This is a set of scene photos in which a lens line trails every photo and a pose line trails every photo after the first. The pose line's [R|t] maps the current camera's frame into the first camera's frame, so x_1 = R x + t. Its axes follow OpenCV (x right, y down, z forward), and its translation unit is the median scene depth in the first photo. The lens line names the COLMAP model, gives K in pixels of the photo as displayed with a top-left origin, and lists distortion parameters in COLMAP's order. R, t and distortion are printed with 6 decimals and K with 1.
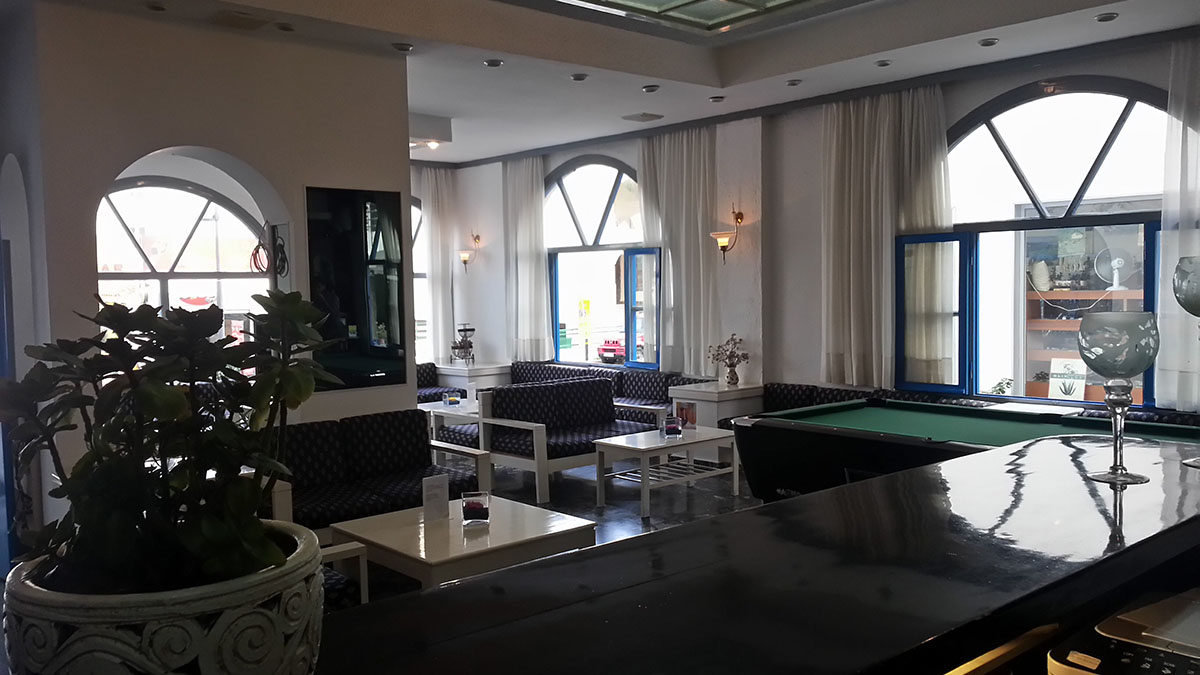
lens RADIAL K [[972.7, 0, 604.6], [0, 972.7, 338.3], [0, 0, 1]] dist [0.072060, -0.092284]
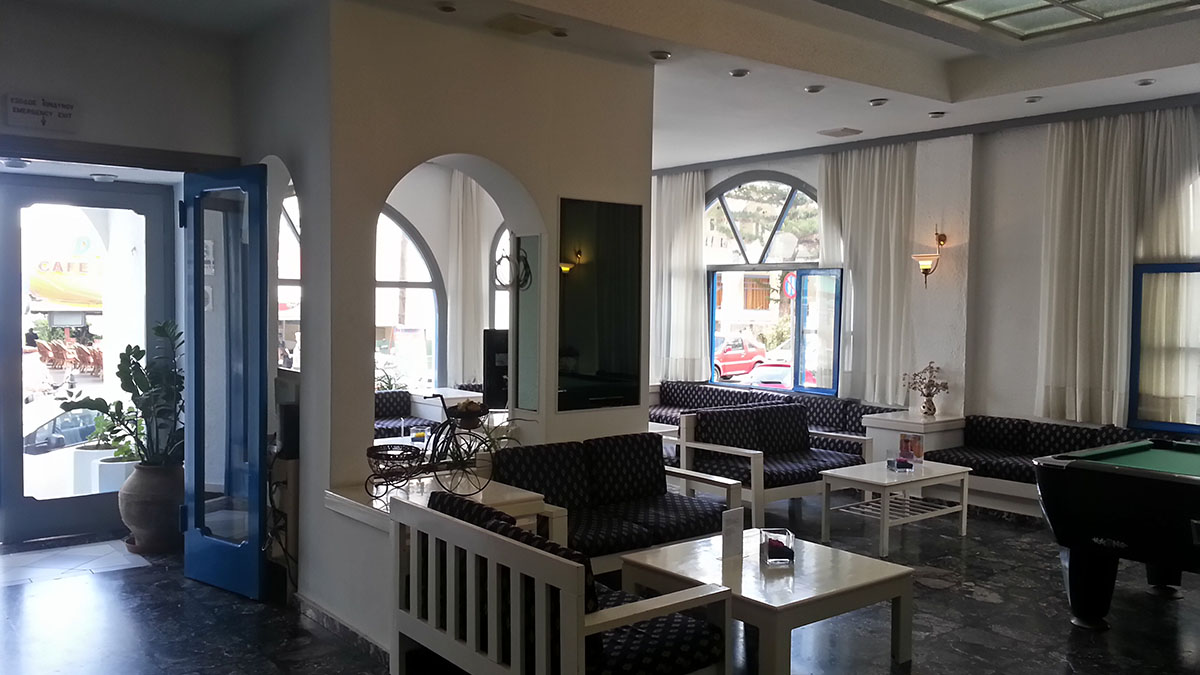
lens RADIAL K [[972.7, 0, 591.5], [0, 972.7, 334.8], [0, 0, 1]] dist [0.072060, -0.092284]
pose [[0.998855, 0.031320, -0.036152, -0.180375], [-0.031986, 0.999326, -0.018008, -0.002987], [0.035564, 0.019144, 0.999184, 0.037041]]
